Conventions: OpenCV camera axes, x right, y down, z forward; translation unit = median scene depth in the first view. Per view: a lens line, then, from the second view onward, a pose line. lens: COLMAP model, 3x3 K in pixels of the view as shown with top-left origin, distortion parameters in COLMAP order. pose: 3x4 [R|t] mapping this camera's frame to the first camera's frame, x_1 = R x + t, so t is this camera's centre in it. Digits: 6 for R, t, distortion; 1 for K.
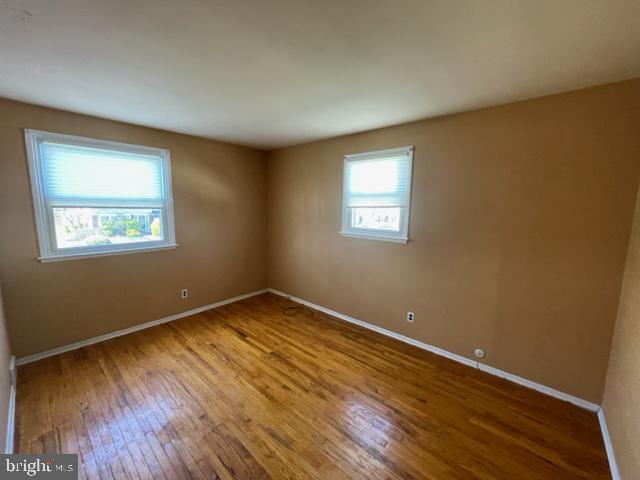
lens RADIAL K [[258.2, 0, 320.0], [0, 258.2, 240.0], [0, 0, 1]] dist [-0.001771, -0.000203]
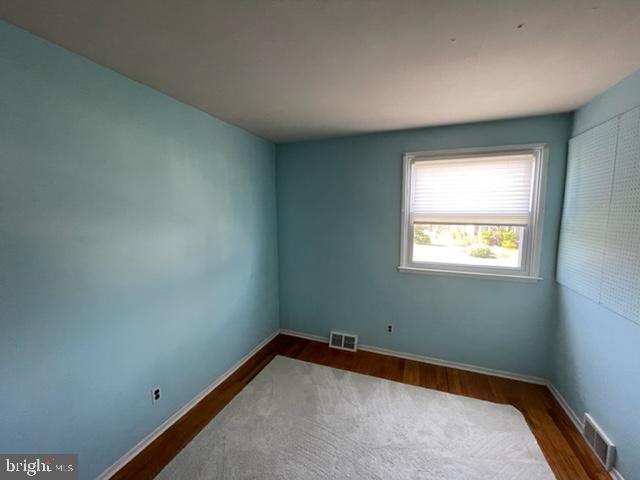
lens RADIAL K [[258.2, 0, 320.0], [0, 258.2, 240.0], [0, 0, 1]] dist [-0.001771, -0.000203]
pose [[0.301605, 0.083640, -0.949757, -0.088717], [-0.124811, 0.991036, 0.047641, -0.037426], [0.945228, 0.104171, 0.309341, 0.204548]]
